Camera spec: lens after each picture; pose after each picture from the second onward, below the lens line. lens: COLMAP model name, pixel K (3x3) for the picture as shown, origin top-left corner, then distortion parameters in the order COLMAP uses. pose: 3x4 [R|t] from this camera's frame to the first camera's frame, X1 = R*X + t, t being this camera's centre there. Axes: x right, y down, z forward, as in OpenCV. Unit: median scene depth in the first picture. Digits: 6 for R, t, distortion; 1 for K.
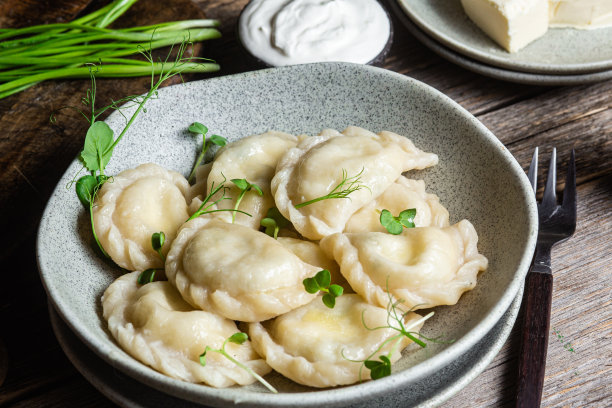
lens RADIAL K [[1937.5, 0, 320.9], [0, 1937.5, 204.5], [0, 0, 1]] dist [0.428641, -1.160993]
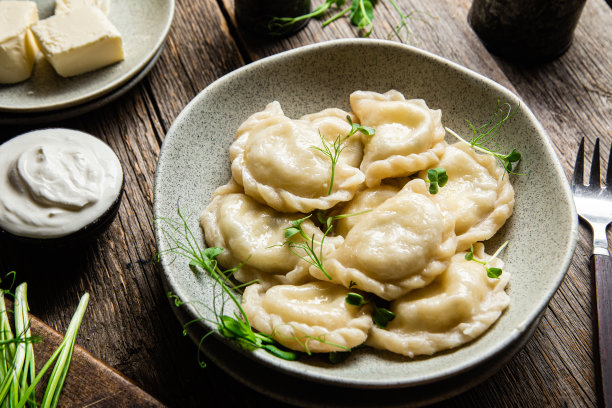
lens RADIAL K [[931.2, 0, 306.0], [0, 931.2, 204.0], [0, 0, 1]] dist [0.020244, 0.060424]
pose [[0.113432, -0.791028, 0.601172, -0.355793], [0.672665, 0.506451, 0.539472, -0.306962], [-0.731201, 0.343194, 0.589544, 0.680892]]
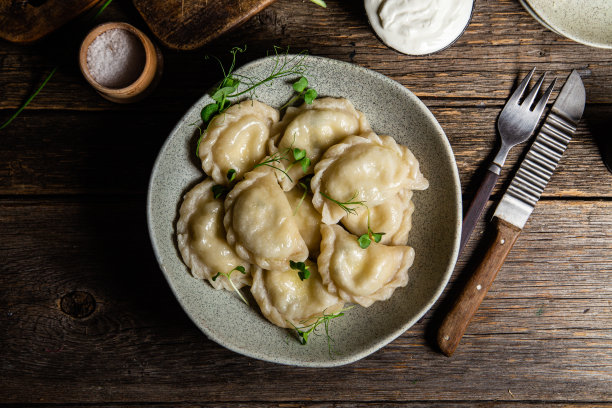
lens RADIAL K [[1004.1, 0, 306.0], [0, 1004.1, 204.0], [0, 0, 1]] dist [0.057187, 0.118477]
pose [[0.886106, 0.462211, 0.034309, -0.046365], [-0.327864, 0.572782, 0.751283, -0.593261], [0.327600, -0.676965, 0.659088, 0.458683]]
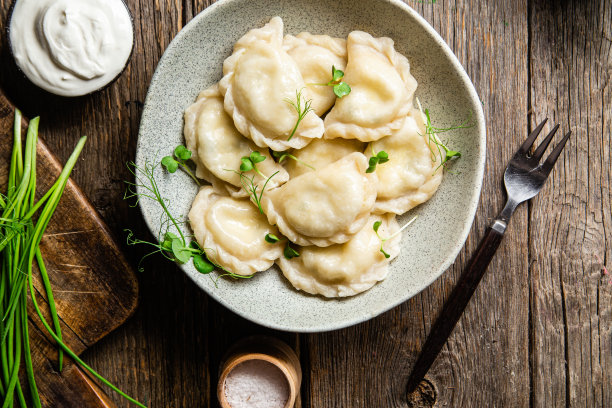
lens RADIAL K [[1004.1, 0, 306.0], [0, 1004.1, 204.0], [0, 0, 1]] dist [0.057187, 0.118477]
pose [[0.442855, -0.892528, -0.085286, 0.013282], [0.619303, 0.235721, 0.748932, -0.517573], [-0.648339, -0.384486, 0.657135, 0.501157]]
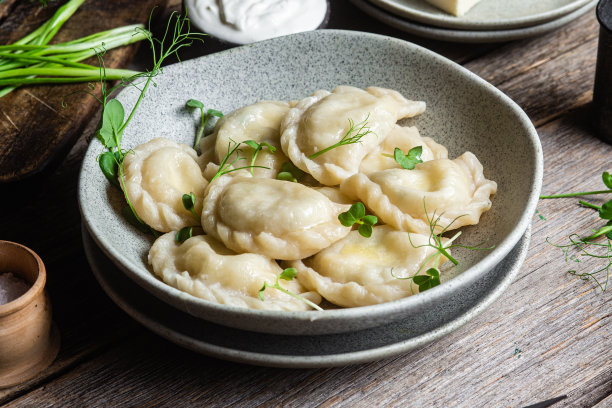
lens RADIAL K [[1937.5, 0, 320.9], [0, 1937.5, 204.5], [0, 0, 1]] dist [0.428641, -1.160993]
pose [[0.982429, -0.110341, 0.150526, -0.169608], [0.120799, 0.990728, -0.062176, 0.093366], [-0.142269, 0.079267, 0.986649, -0.047163]]
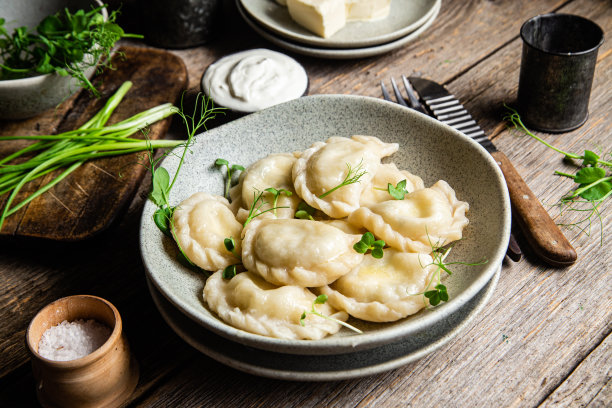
lens RADIAL K [[940.0, 0, 306.0], [0, 940.0, 204.0], [0, 0, 1]] dist [0.017069, 0.089510]
pose [[0.955215, -0.214159, 0.204207, -0.155742], [0.222656, 0.974706, -0.019306, 0.015967], [-0.194907, 0.063909, 0.978737, 0.365039]]
